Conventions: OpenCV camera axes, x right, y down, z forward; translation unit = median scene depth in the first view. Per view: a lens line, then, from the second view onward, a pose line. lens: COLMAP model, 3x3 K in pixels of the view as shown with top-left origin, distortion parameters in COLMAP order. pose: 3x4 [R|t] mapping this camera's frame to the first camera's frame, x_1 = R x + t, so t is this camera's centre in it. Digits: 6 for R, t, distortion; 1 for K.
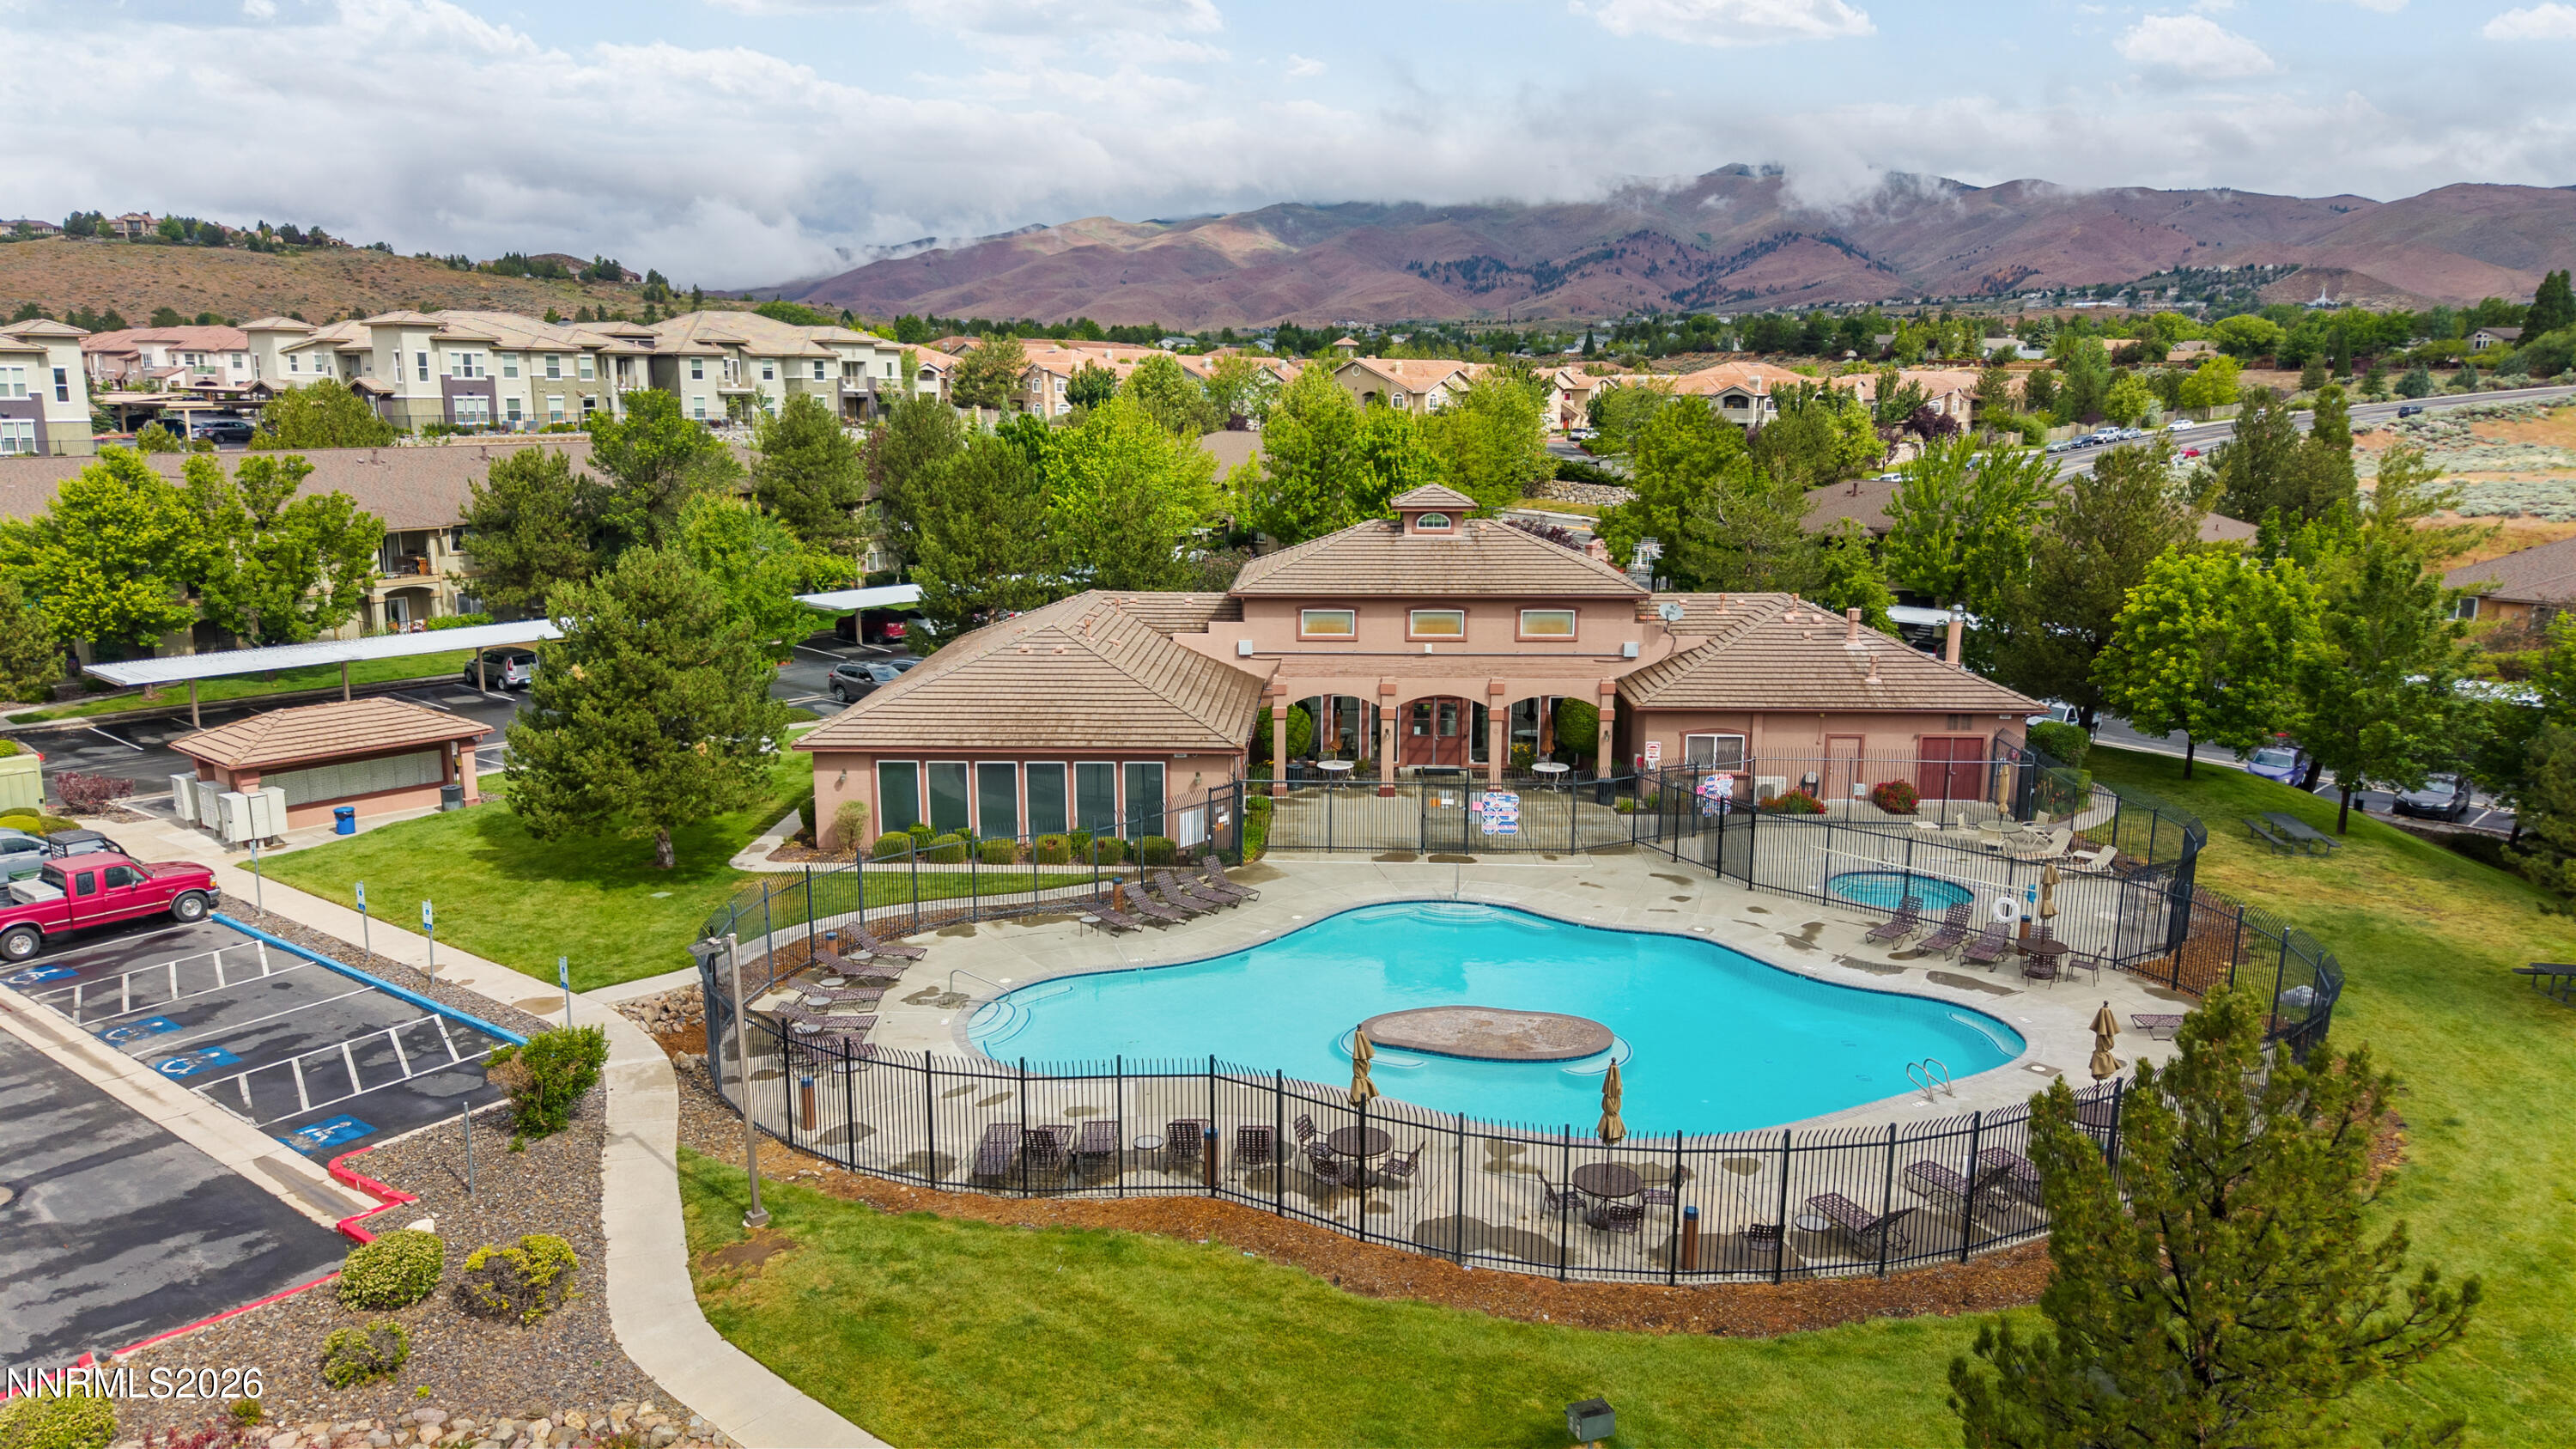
lens RADIAL K [[1760.4, 0, 1288.0], [0, 1760.4, 724.5], [0, 0, 1]] dist [0.032011, -0.023571]
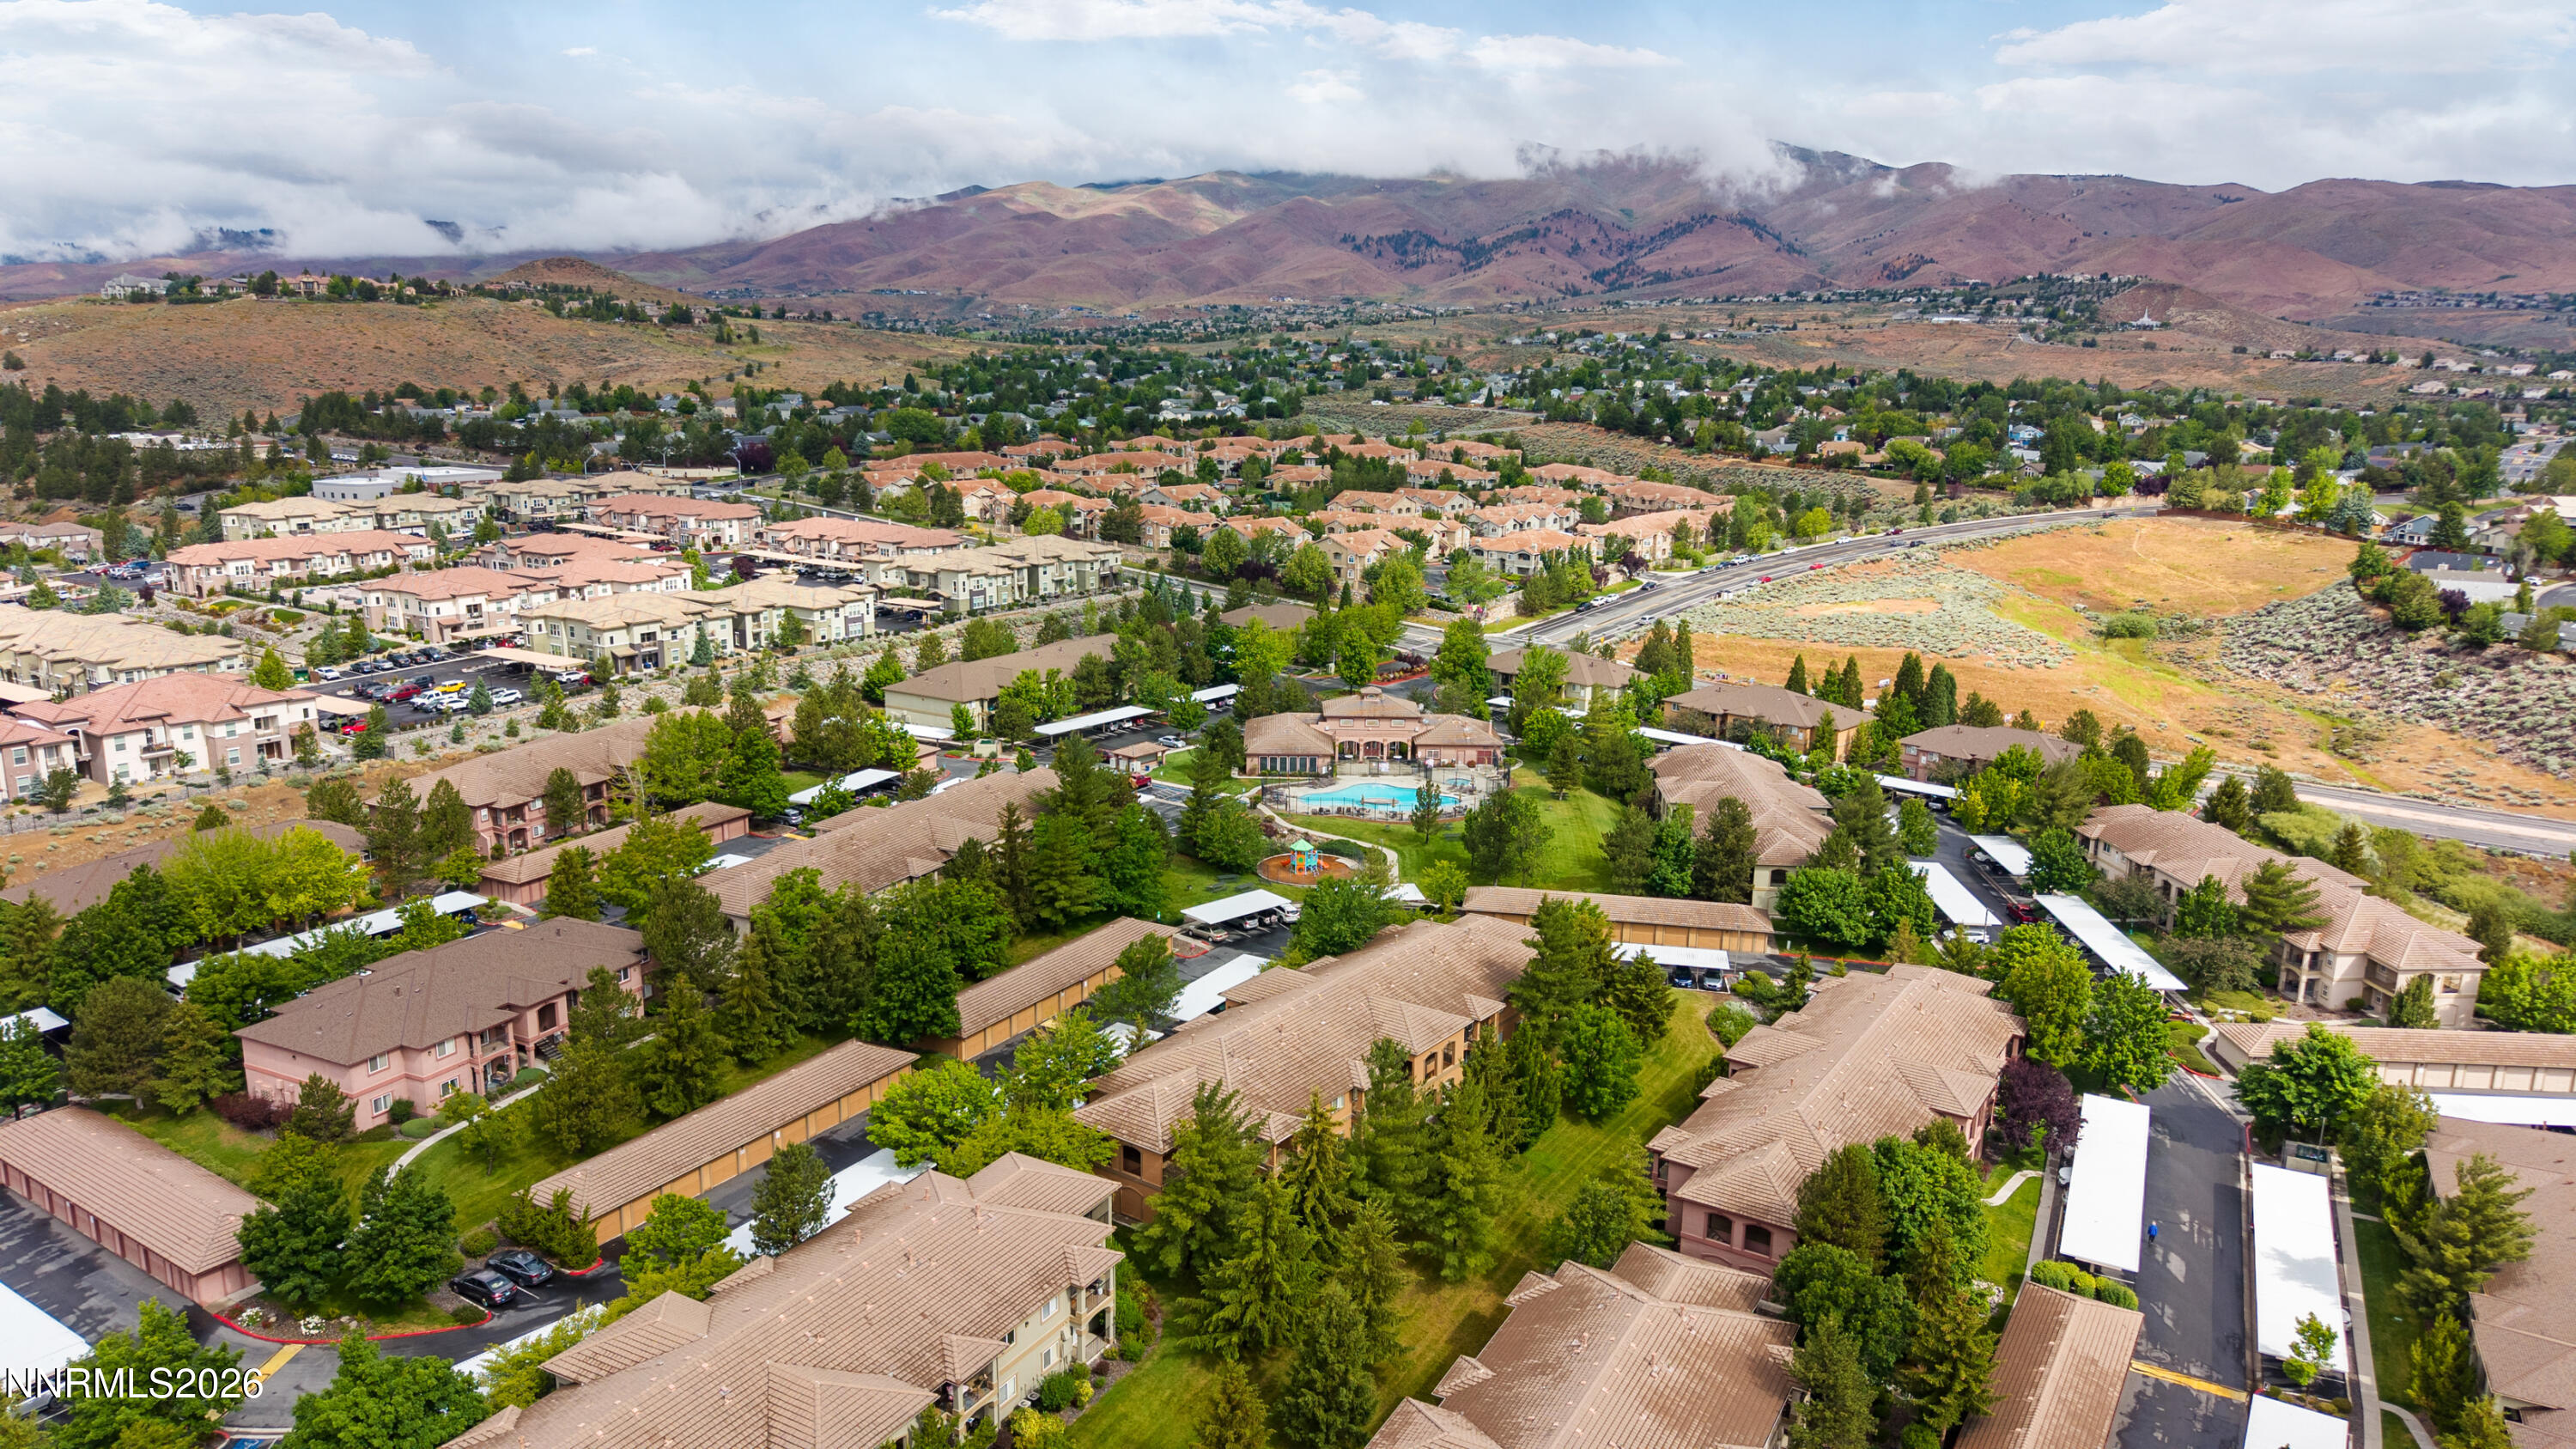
lens RADIAL K [[1760.4, 0, 1288.0], [0, 1760.4, 724.5], [0, 0, 1]] dist [0.032011, -0.023571]
pose [[0.999199, 0.003408, 0.039860, -0.065244], [-0.004413, 0.999674, 0.025160, -0.036051], [-0.039761, -0.025316, 0.998888, -0.734059]]
